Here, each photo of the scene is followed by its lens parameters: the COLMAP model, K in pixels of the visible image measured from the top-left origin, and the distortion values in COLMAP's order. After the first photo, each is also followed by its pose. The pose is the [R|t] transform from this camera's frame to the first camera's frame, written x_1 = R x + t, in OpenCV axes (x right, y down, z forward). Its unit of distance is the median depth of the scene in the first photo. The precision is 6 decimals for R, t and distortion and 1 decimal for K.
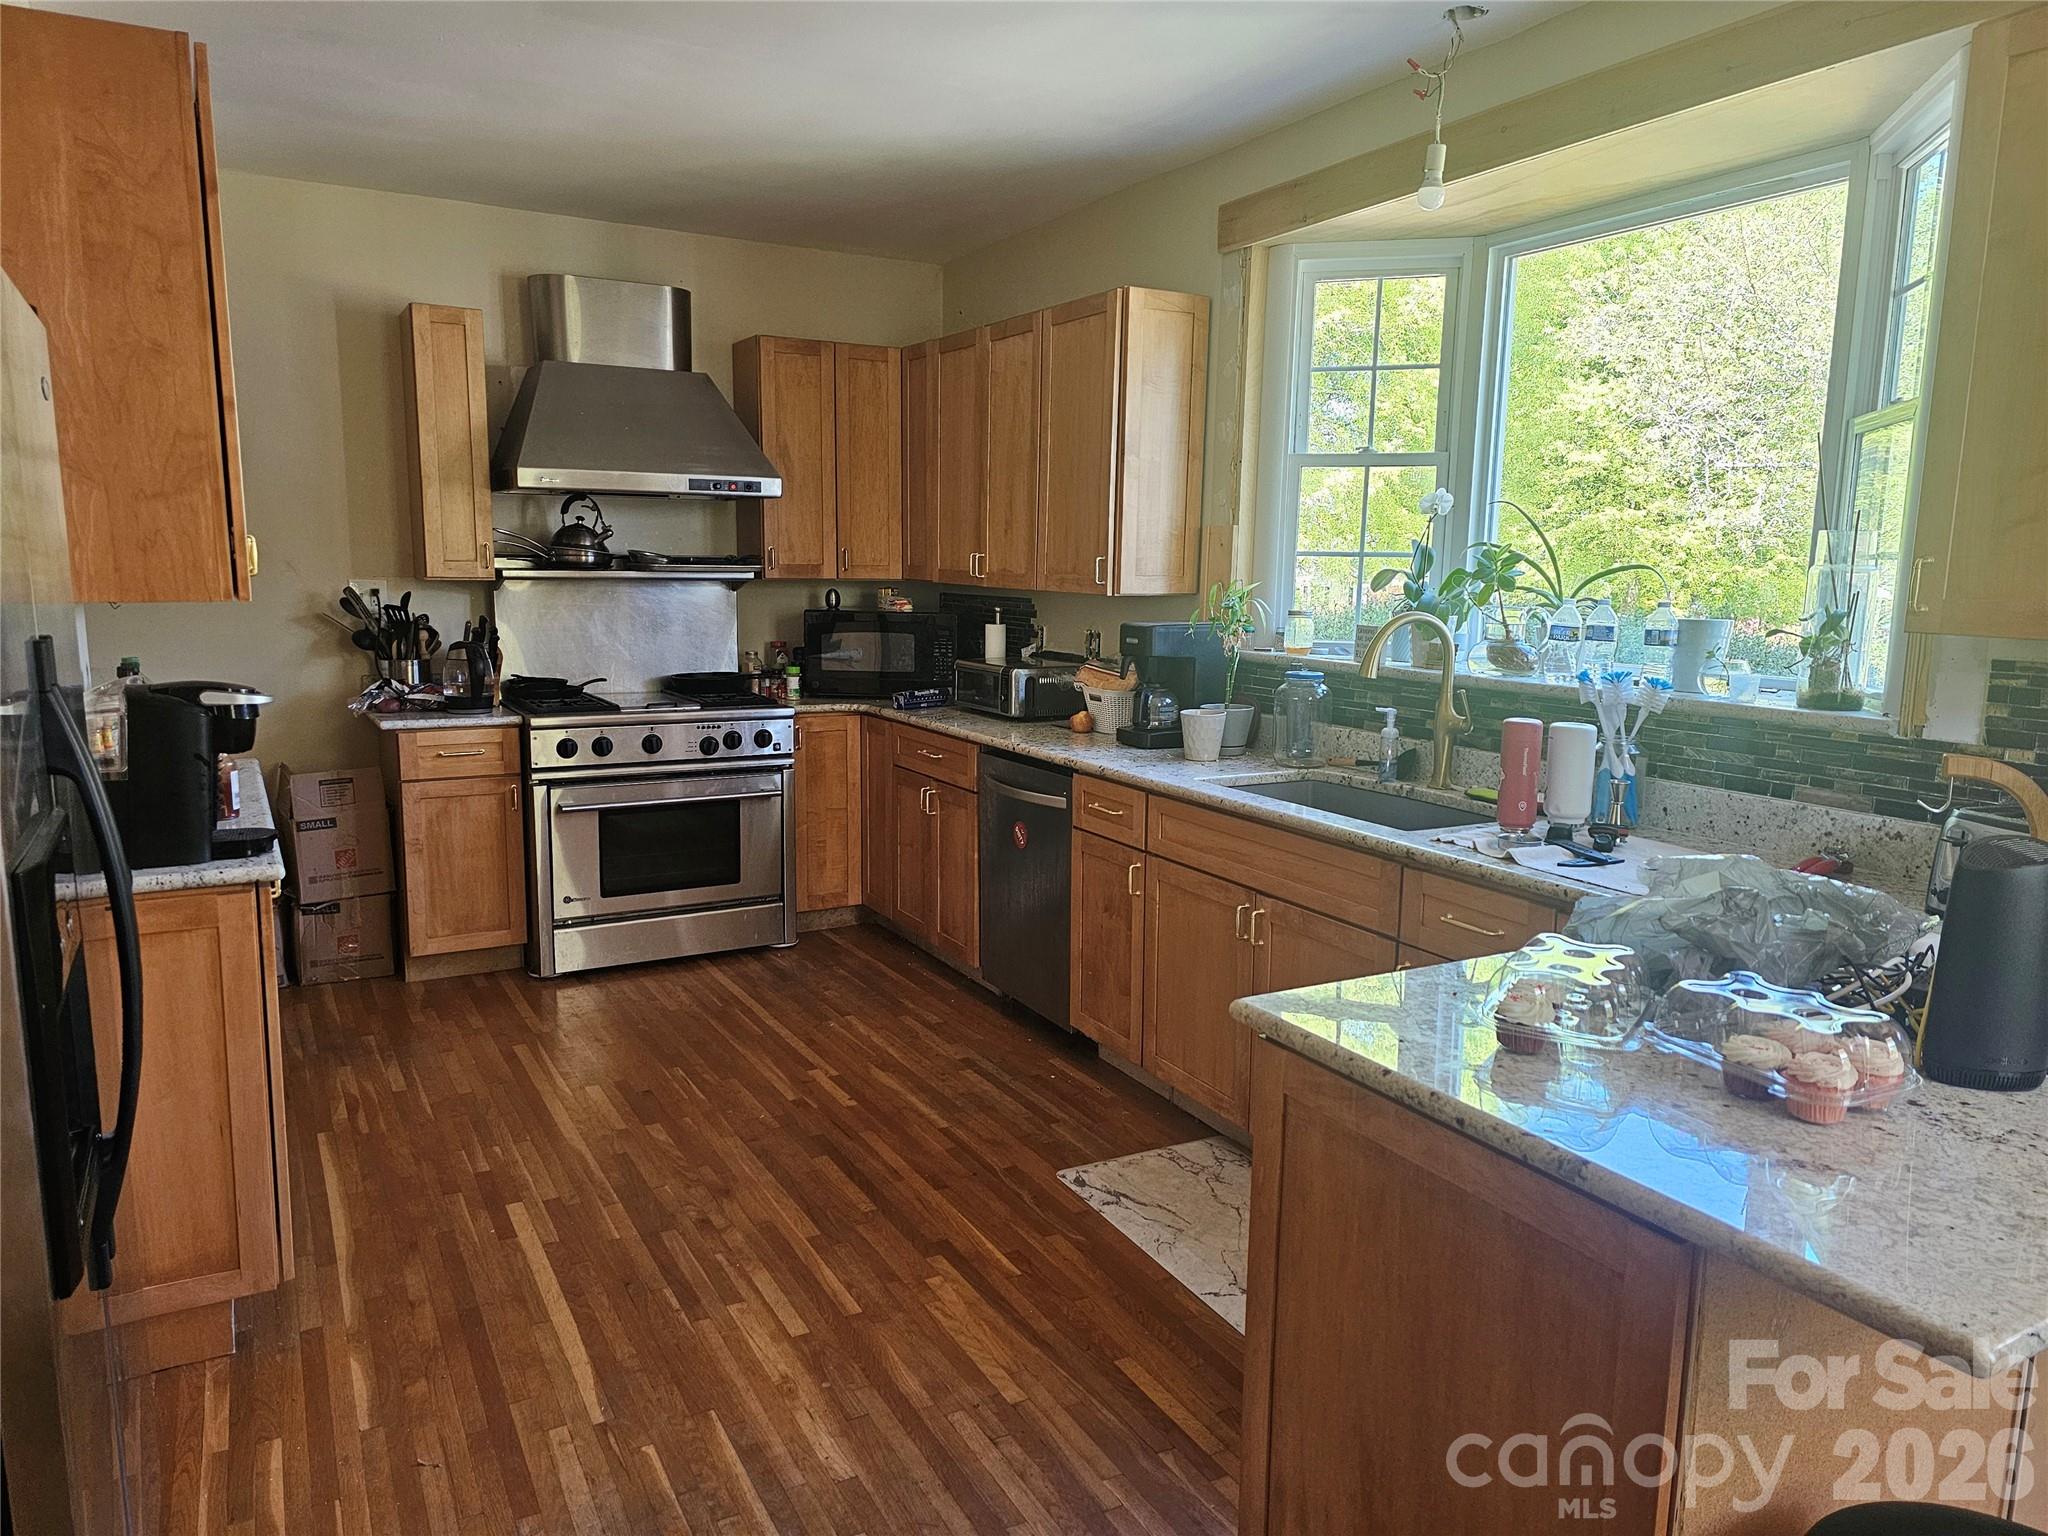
lens RADIAL K [[1383.8, 0, 1023.0], [0, 1383.8, 768.7], [0, 0, 1]] dist [0.046170, -0.033970]
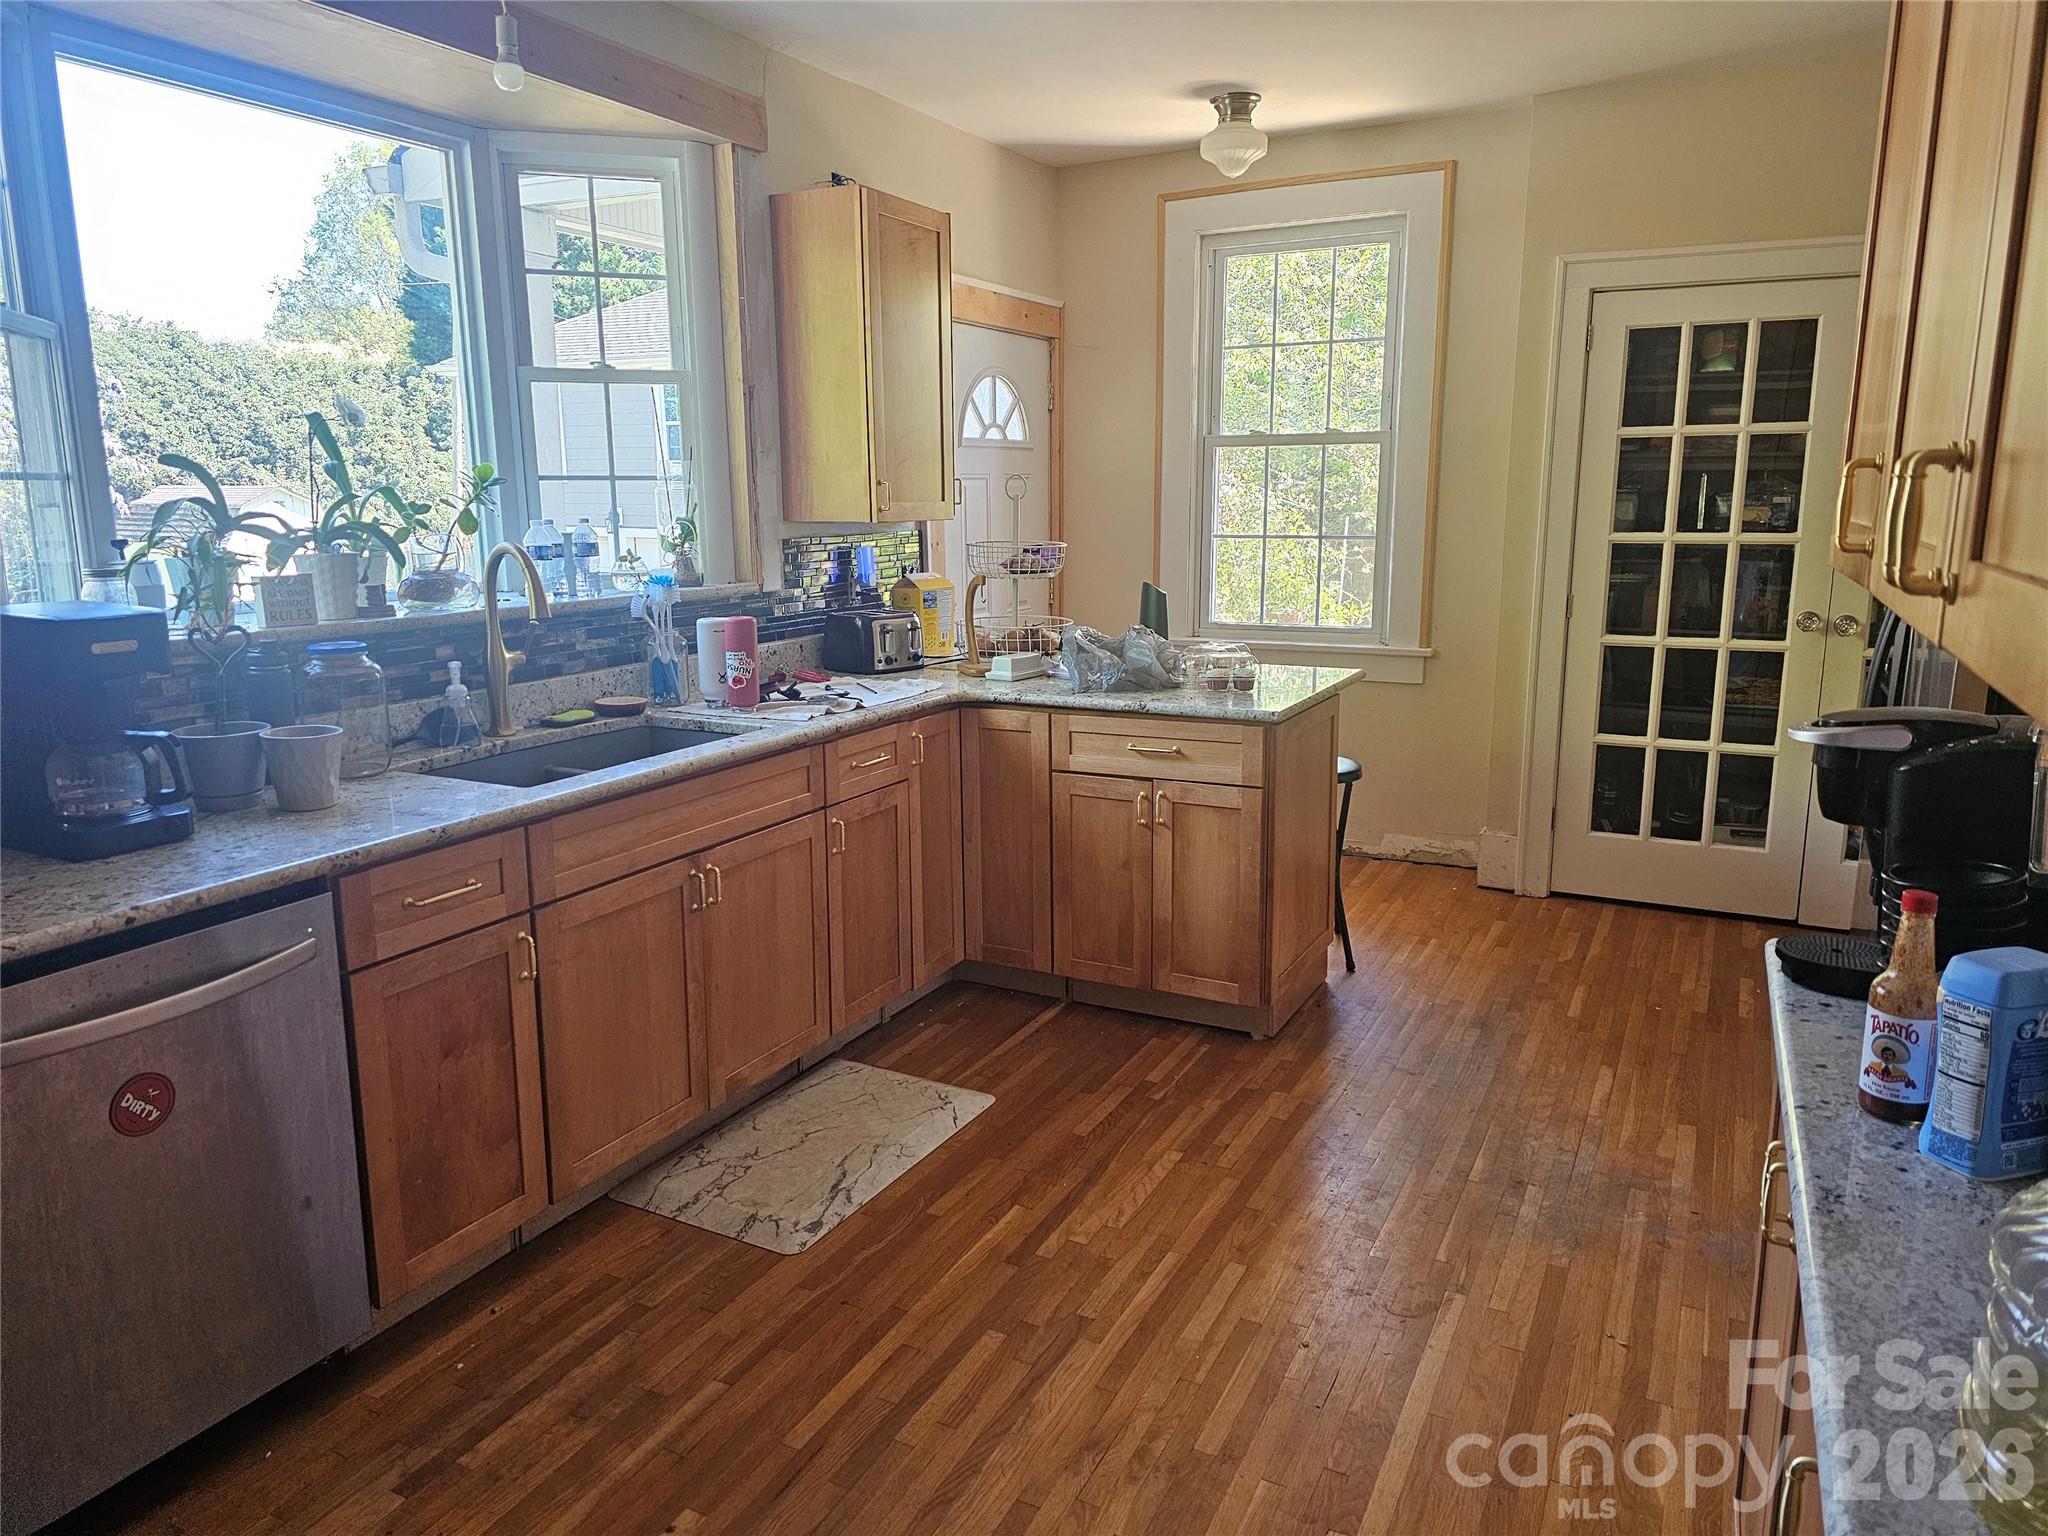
lens RADIAL K [[1383.8, 0, 1015.1], [0, 1383.8, 757.6], [0, 0, 1]] dist [0.046170, -0.033970]
pose [[-0.558691, -0.169166, 0.811941, -0.508275], [0.124902, 0.950651, 0.284011, -0.152367], [-0.819917, 0.260087, -0.509990, 0.957476]]
